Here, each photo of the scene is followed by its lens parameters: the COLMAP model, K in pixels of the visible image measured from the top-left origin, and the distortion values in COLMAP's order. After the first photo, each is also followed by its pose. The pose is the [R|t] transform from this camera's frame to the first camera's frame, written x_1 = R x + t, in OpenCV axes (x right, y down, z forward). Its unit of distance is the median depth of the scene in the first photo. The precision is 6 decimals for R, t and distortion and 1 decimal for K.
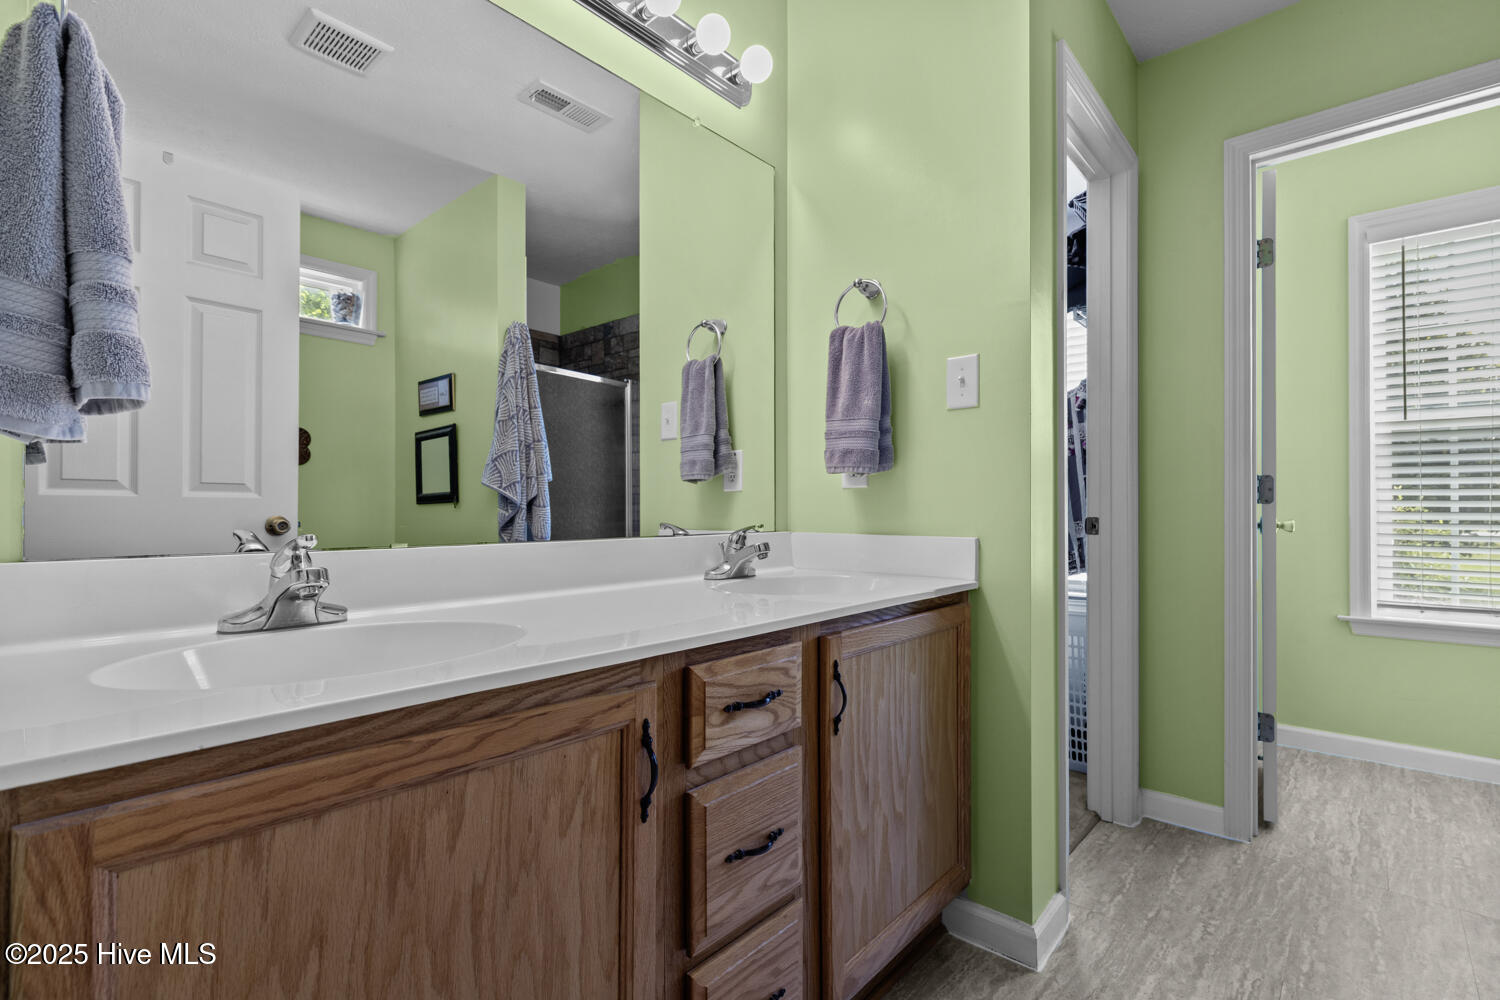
lens RADIAL K [[680.6, 0, 751.2], [0, 680.6, 502.5], [0, 0, 1]] dist [0.002148, -0.000350]
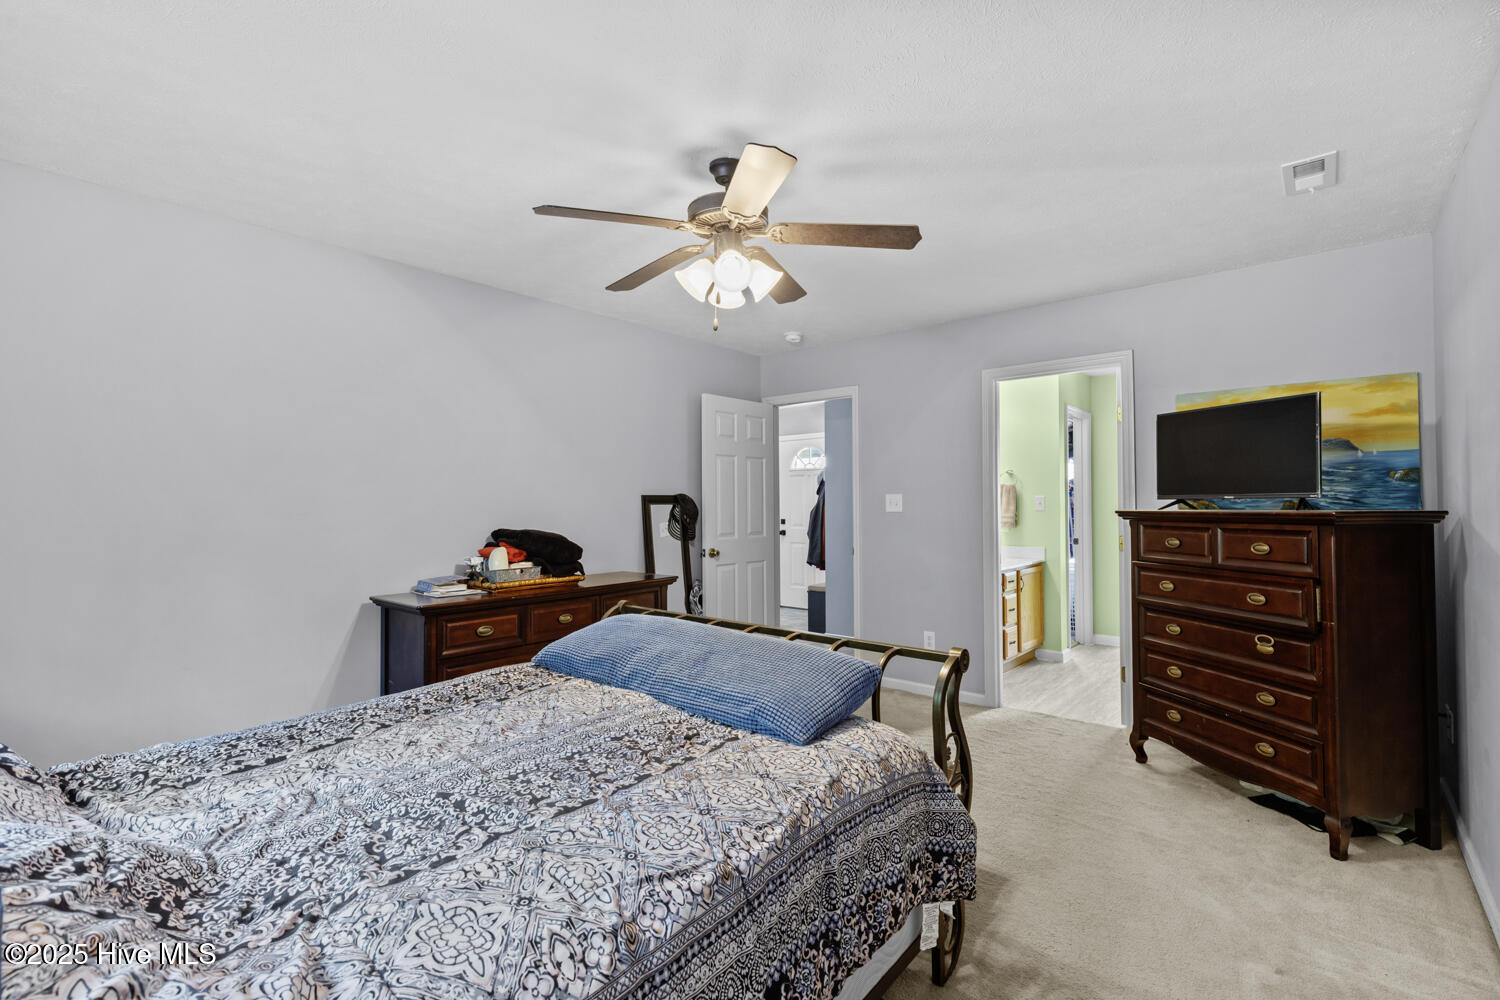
lens RADIAL K [[680.6, 0, 748.6], [0, 680.6, 497.0], [0, 0, 1]] dist [0.002148, -0.000350]
pose [[0.999786, 0.001004, 0.020650, -1.226222], [-0.000837, 0.999967, -0.008067, -0.172695], [-0.020657, 0.008048, 0.999754, -2.404287]]
